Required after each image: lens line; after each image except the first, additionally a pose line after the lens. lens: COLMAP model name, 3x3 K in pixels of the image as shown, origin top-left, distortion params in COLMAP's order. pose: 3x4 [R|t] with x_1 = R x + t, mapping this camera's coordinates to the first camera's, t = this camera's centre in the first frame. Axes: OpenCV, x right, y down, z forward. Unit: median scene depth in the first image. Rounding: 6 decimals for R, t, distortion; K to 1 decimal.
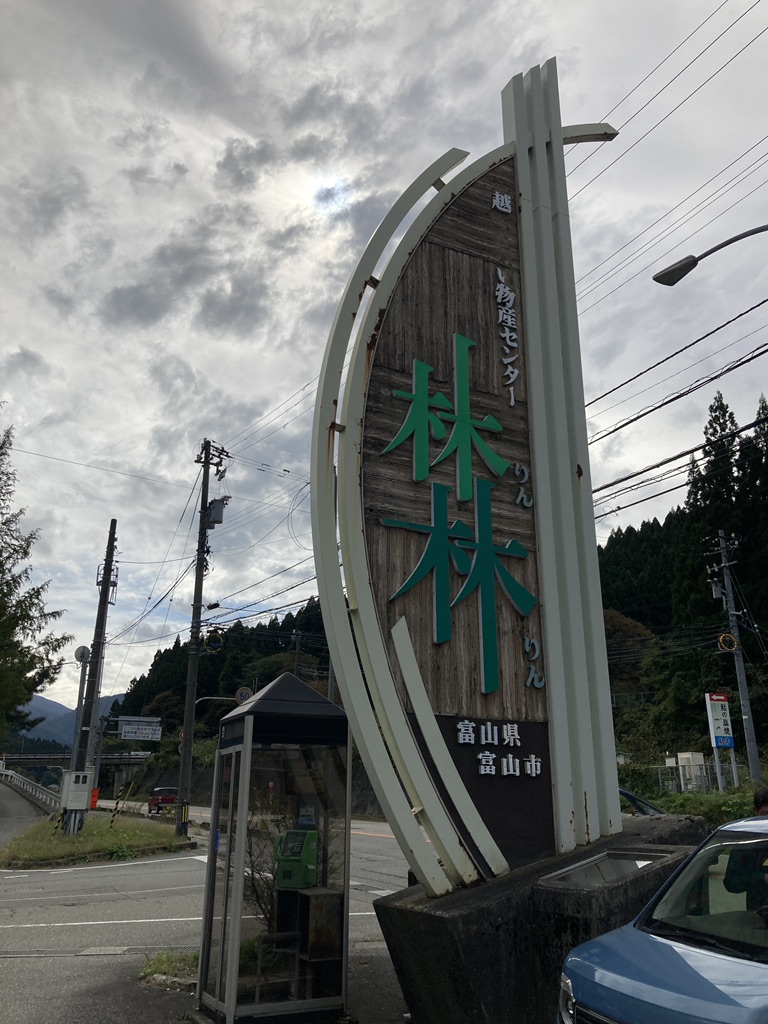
lens RADIAL K [[813.3, 0, 384.0], [0, 813.3, 512.0], [0, 0, 1]] dist [0.032467, -0.006672]
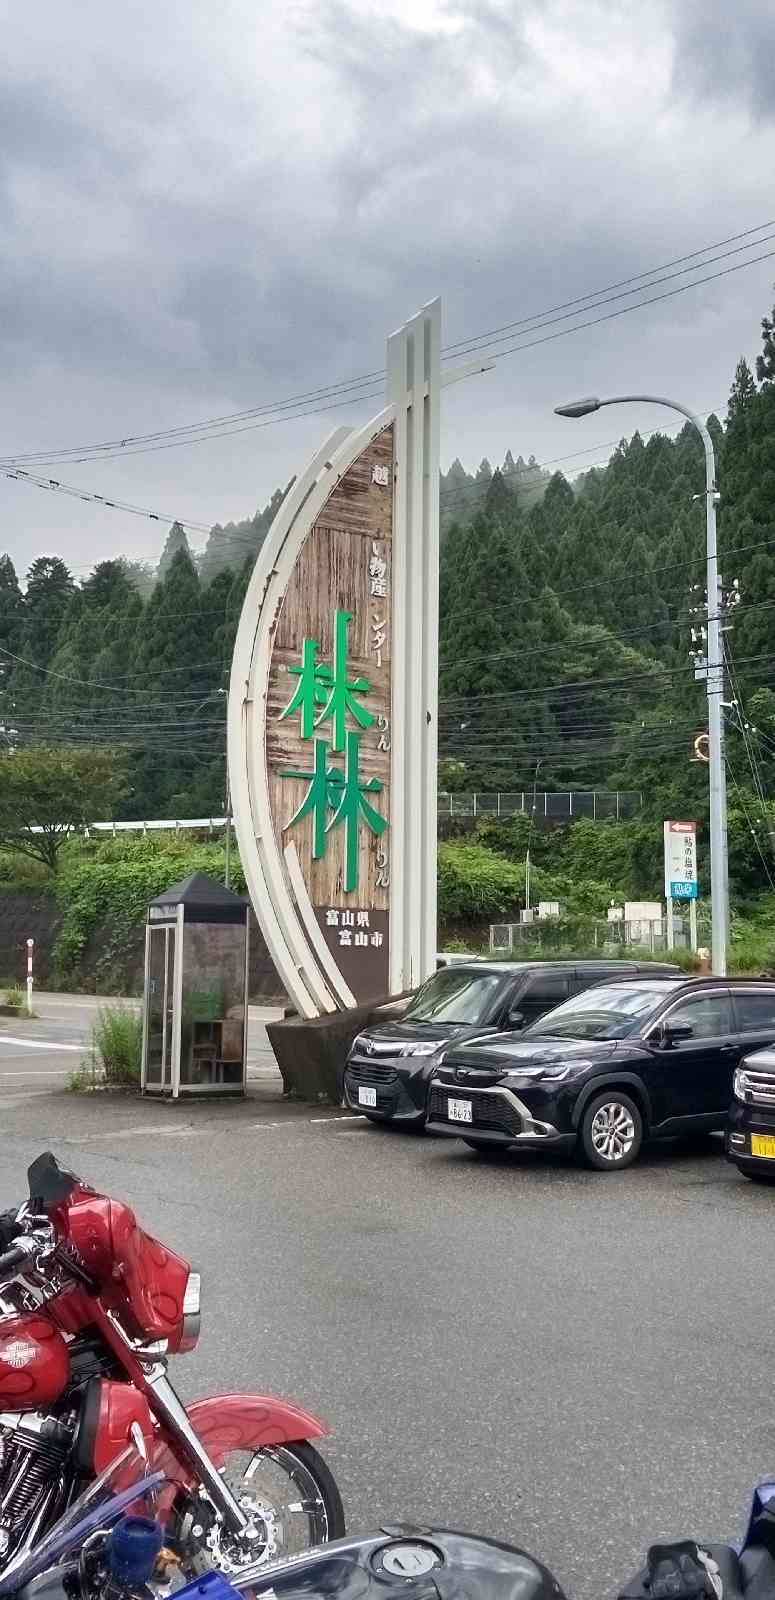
lens RADIAL K [[1834.1, 0, 387.5], [0, 1834.1, 800.0], [0, 0, 1]] dist [0.168894, -0.000263]
pose [[0.989177, 0.018763, 0.145520, -0.261491], [-0.053452, 0.969717, 0.238310, -0.665895], [-0.136642, -0.243510, 0.960225, -1.951736]]
